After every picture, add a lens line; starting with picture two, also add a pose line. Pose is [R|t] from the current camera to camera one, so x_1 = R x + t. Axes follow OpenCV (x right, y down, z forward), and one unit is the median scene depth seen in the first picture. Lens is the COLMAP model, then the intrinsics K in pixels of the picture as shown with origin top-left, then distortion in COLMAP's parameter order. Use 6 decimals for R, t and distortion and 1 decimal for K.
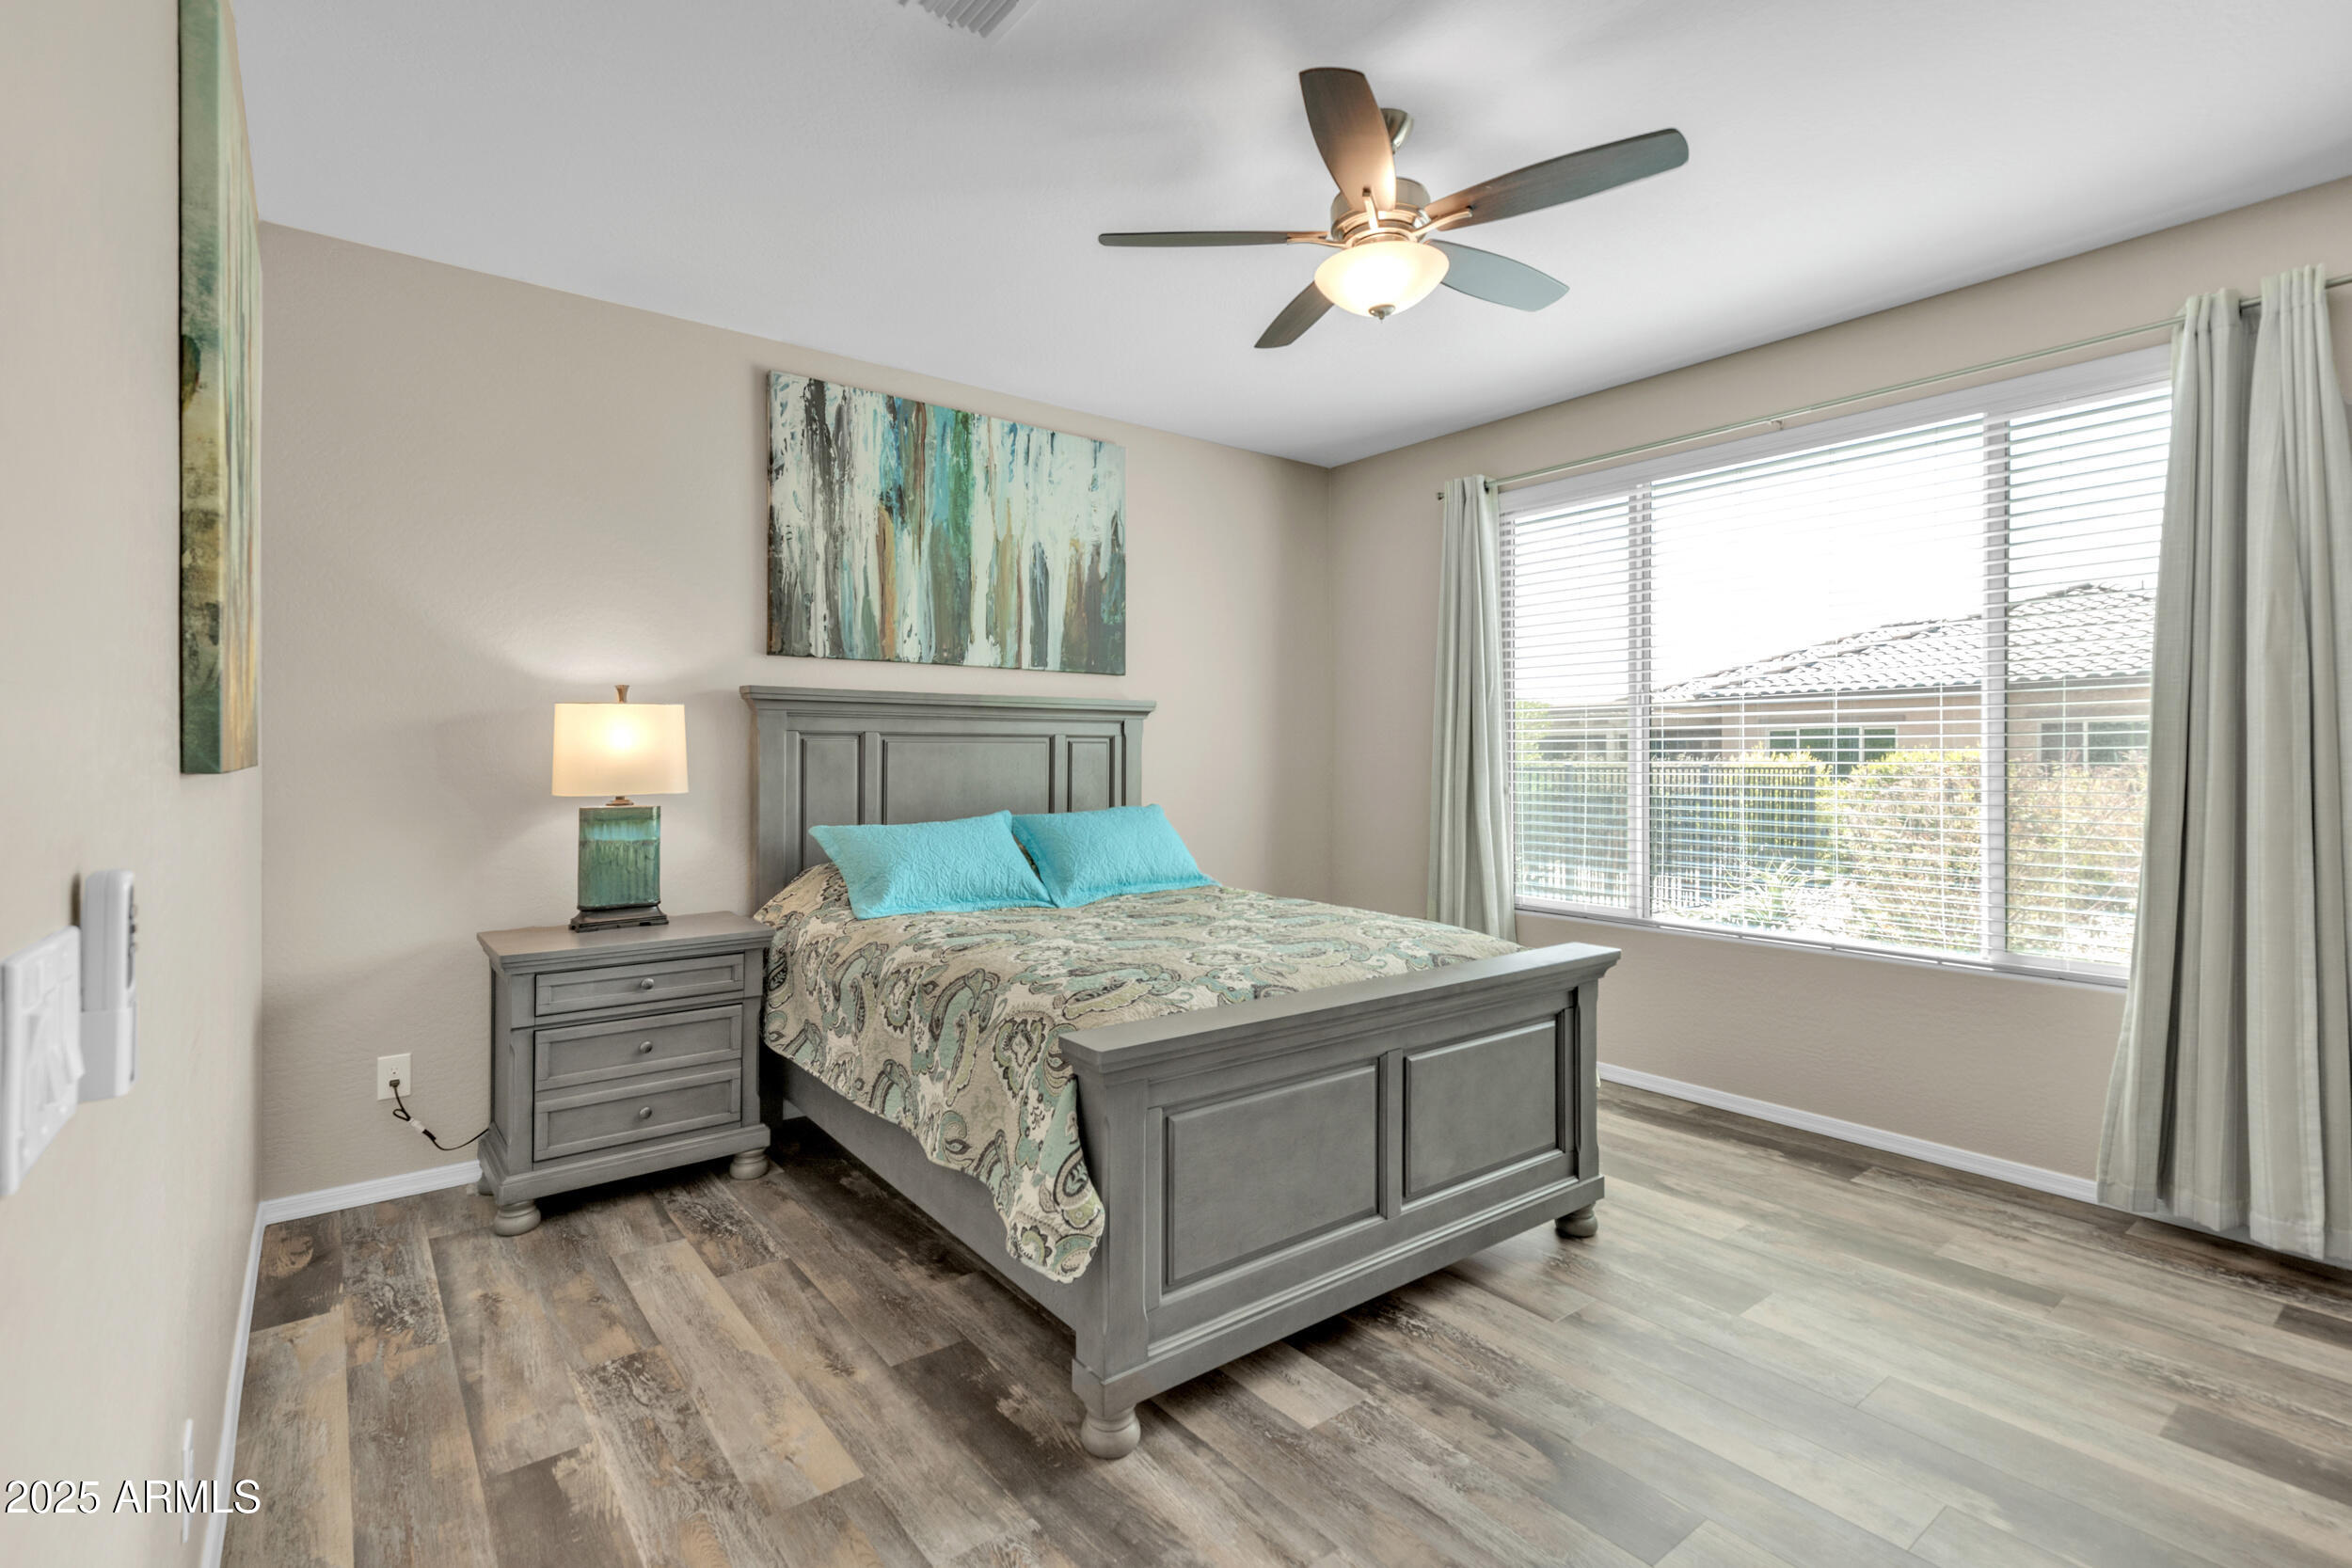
lens RADIAL K [[1085.1, 0, 1166.5], [0, 1085.1, 760.5], [0, 0, 1]] dist [-0.004395, -0.000174]
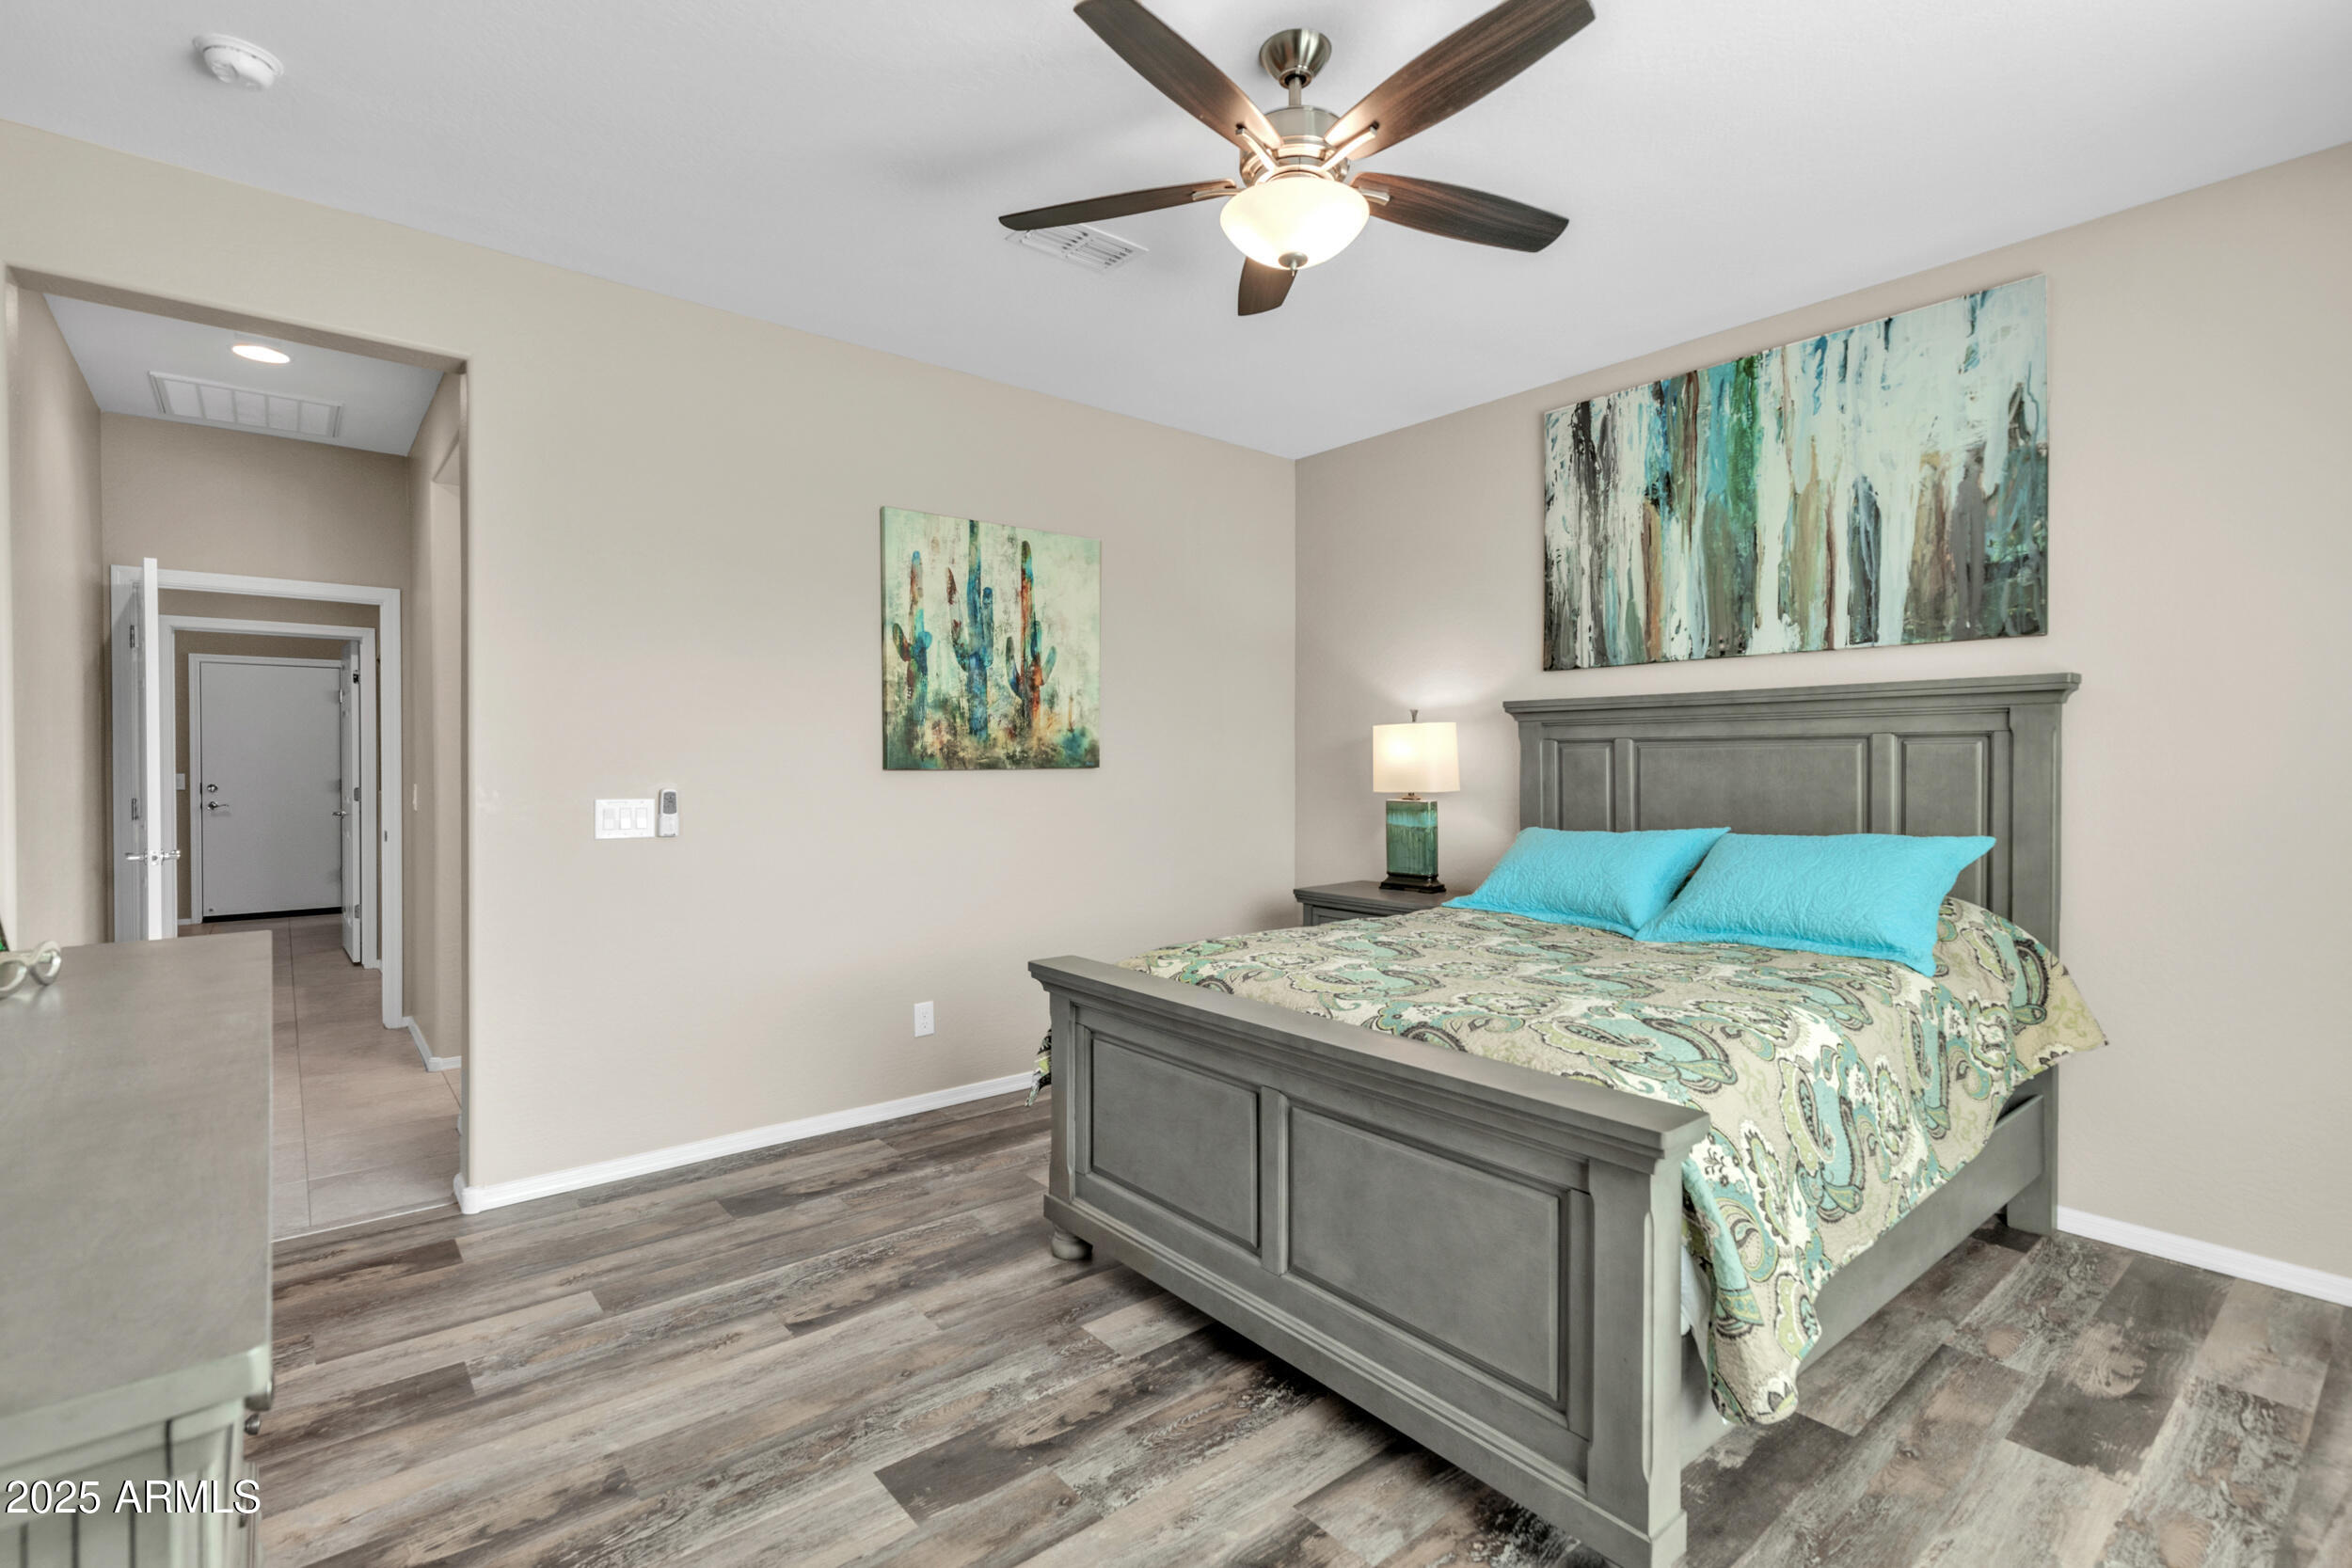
lens RADIAL K [[1085.1, 0, 1169.6], [0, 1085.1, 778.4], [0, 0, 1]] dist [-0.004395, -0.000174]
pose [[0.028036, 0.013400, -0.999517, 0.685646], [0.000286, 0.999910, 0.013414, -0.002861], [0.999607, -0.000662, 0.028030, 0.550898]]
